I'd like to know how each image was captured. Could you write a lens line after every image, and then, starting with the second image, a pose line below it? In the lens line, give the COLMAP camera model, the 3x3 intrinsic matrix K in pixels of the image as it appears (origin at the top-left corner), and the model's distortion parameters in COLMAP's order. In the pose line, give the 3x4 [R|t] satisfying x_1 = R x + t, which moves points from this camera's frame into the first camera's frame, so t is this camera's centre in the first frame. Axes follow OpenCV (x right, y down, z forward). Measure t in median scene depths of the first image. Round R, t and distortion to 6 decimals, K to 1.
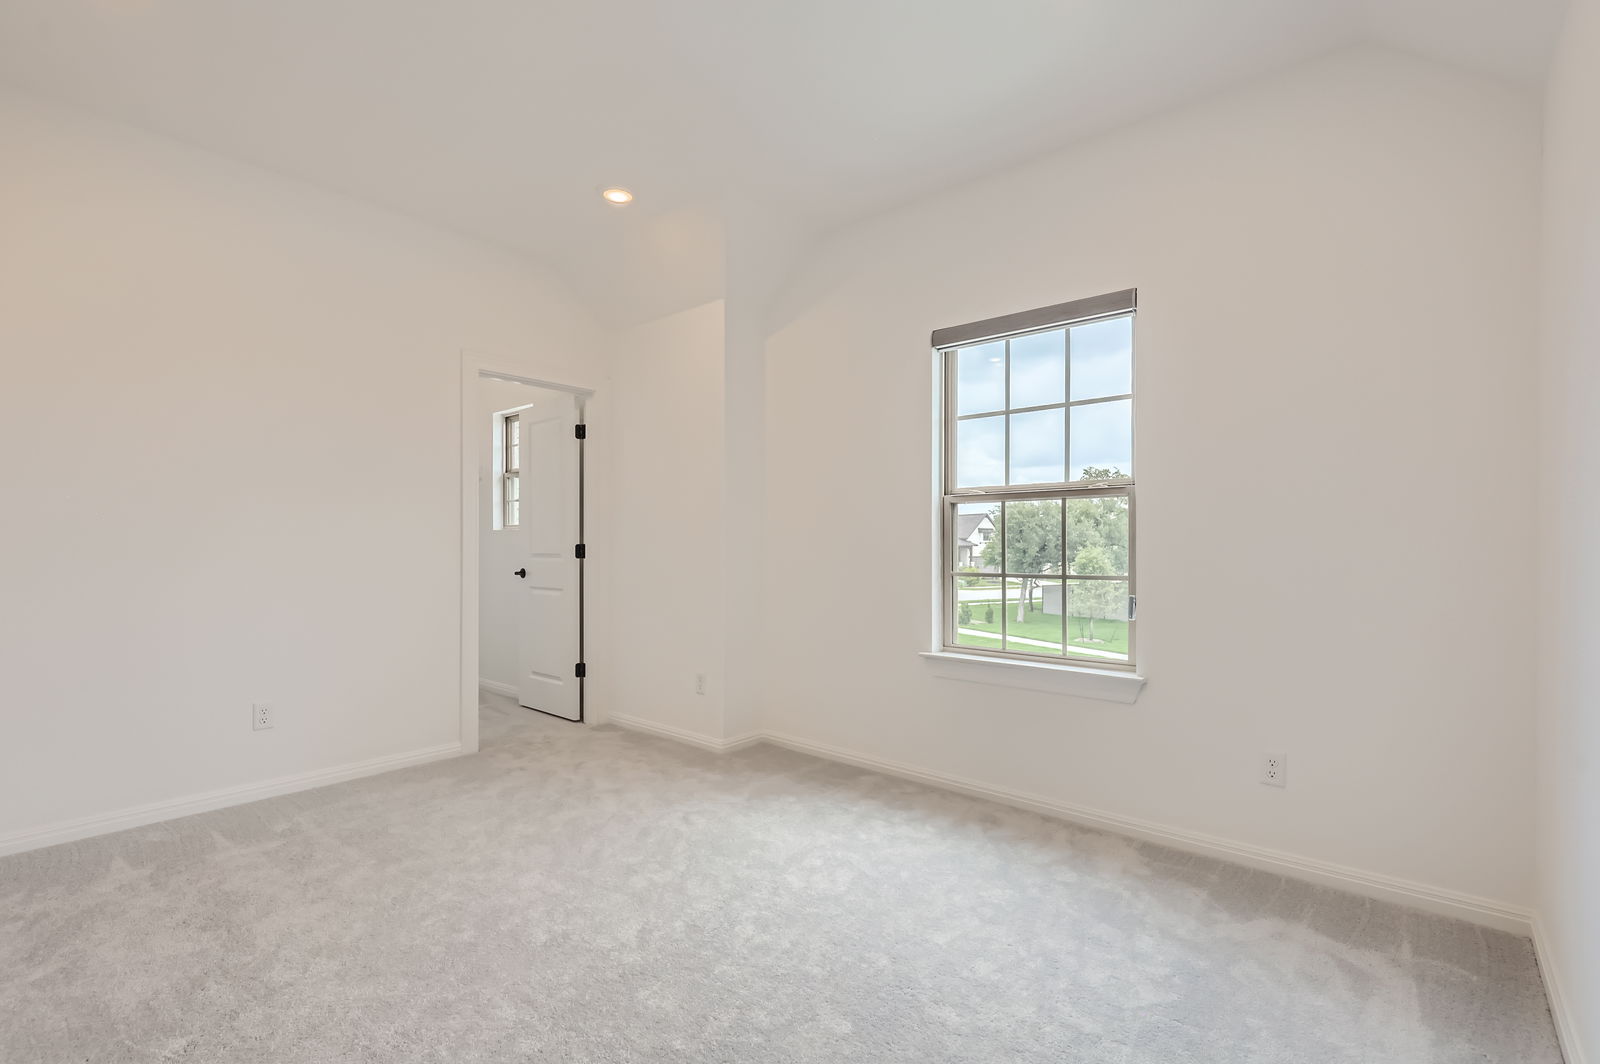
lens RADIAL K [[722.9, 0, 800.4], [0, 722.9, 539.6], [0, 0, 1]] dist [0.003771, -0.001346]
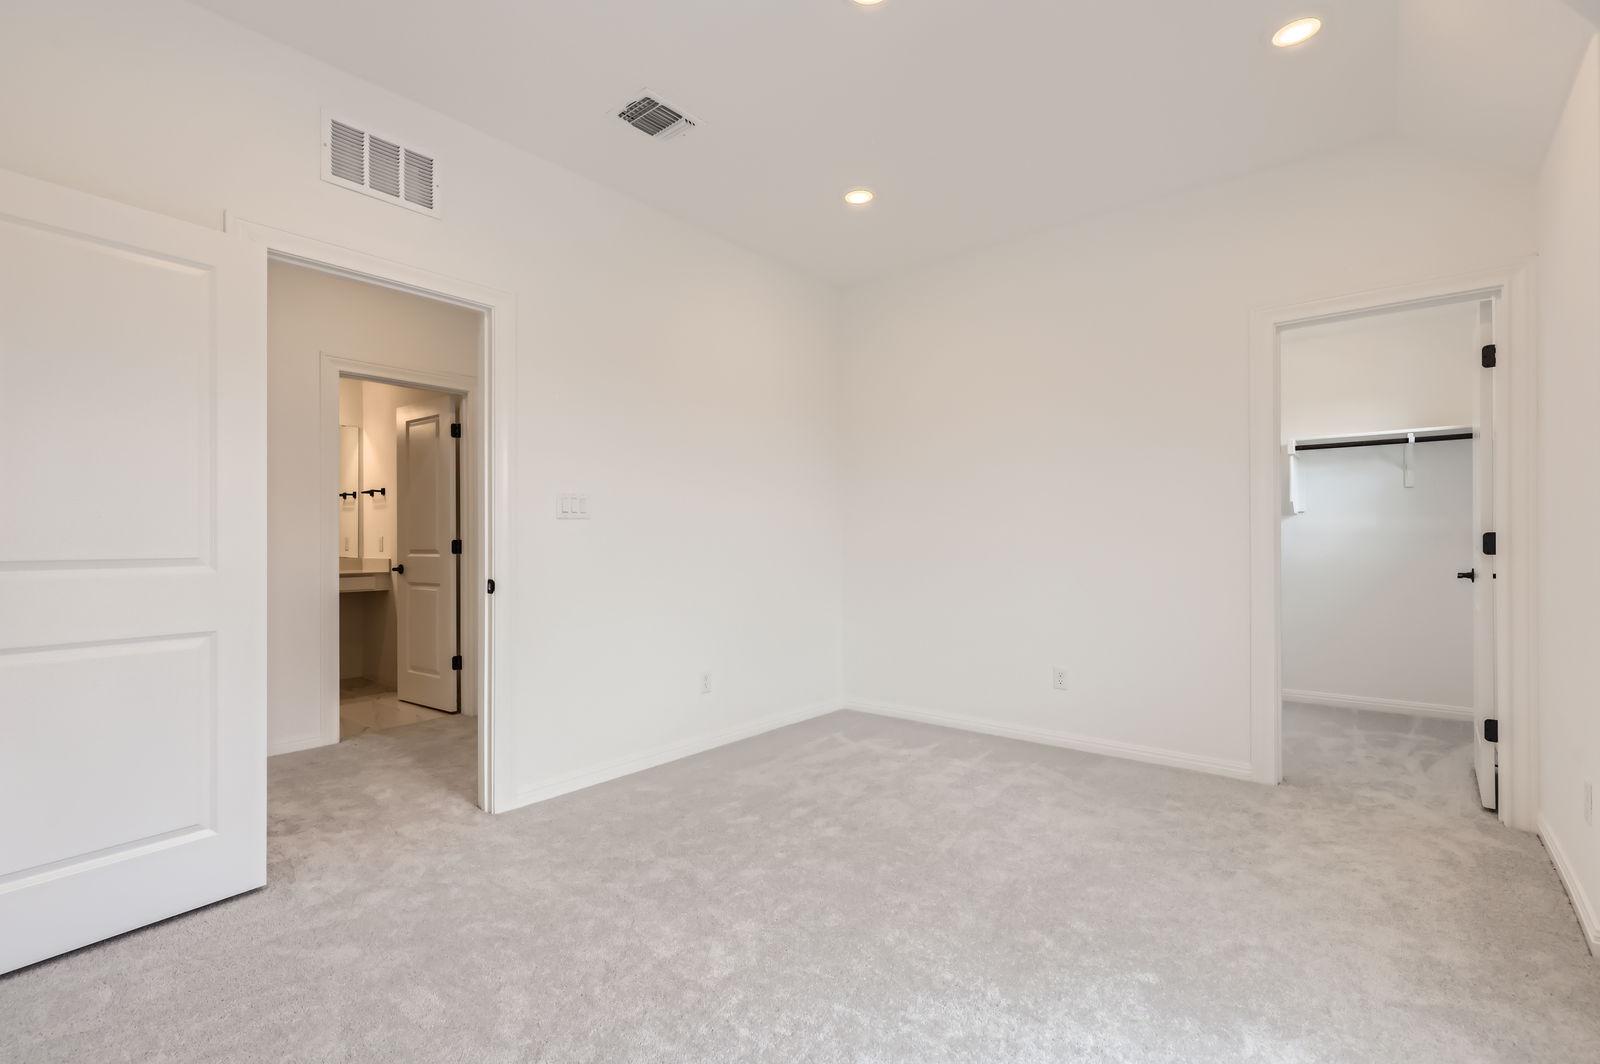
lens RADIAL K [[722.9, 0, 805.9], [0, 722.9, 534.9], [0, 0, 1]] dist [0.003771, -0.001346]
pose [[0.016896, -0.011427, -0.999792, 0.413352], [0.012993, 0.999853, -0.011209, 0.010885], [0.999773, -0.012801, 0.017042, 0.499429]]
